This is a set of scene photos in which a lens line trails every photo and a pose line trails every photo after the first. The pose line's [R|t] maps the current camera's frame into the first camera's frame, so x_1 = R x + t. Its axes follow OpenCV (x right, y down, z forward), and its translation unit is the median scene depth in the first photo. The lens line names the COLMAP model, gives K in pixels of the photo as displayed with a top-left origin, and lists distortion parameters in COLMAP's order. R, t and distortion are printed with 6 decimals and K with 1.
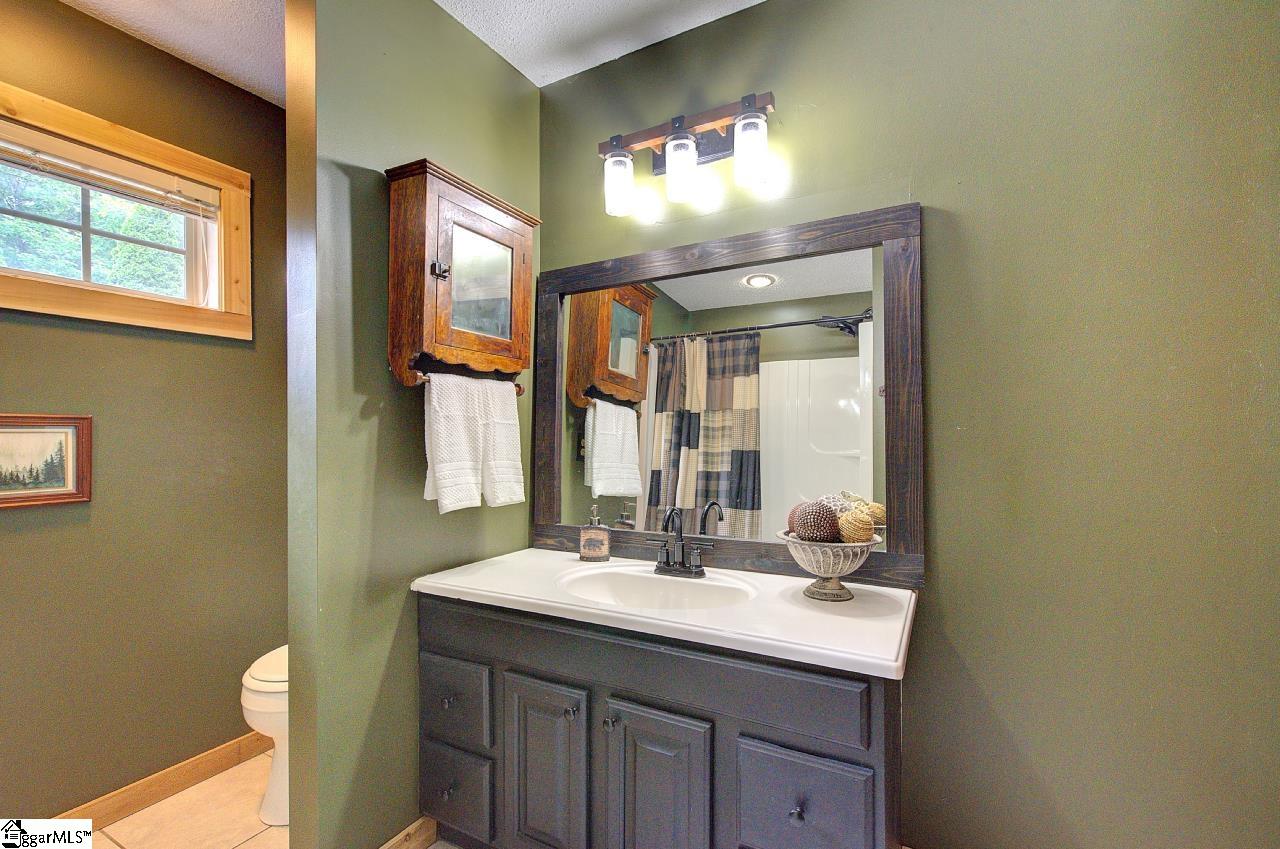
lens RADIAL K [[551.4, 0, 640.0], [0, 551.4, 424.5], [0, 0, 1]] dist [-0.057690, 0.000057]
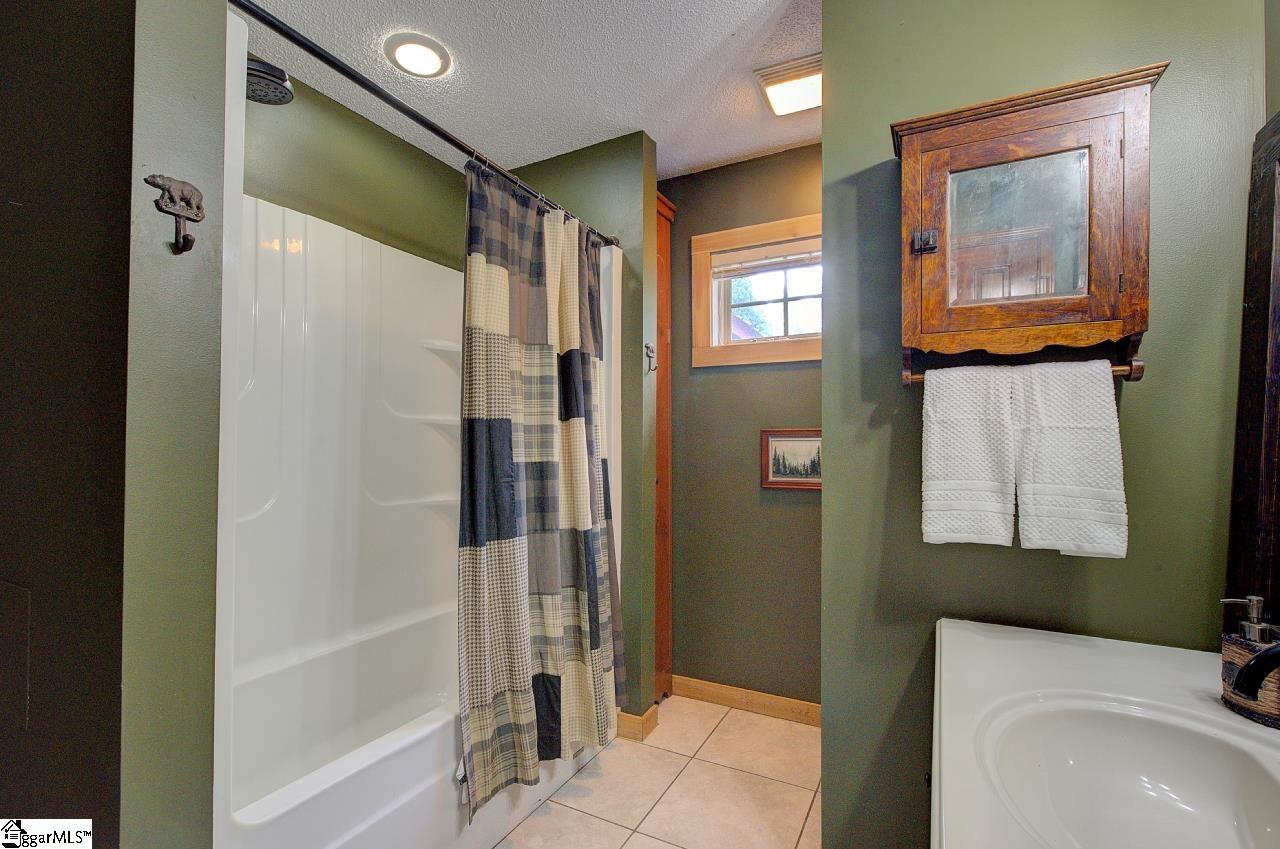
lens RADIAL K [[548.9, 0, 647.5], [0, 548.9, 438.7], [0, 0, 1]] dist [0.002135, 0.000395]
pose [[0.012313, -0.000814, -0.999924, 0.439281], [0.014753, 0.999891, -0.000632, 0.005341], [0.999815, -0.014744, 0.012324, 0.550900]]
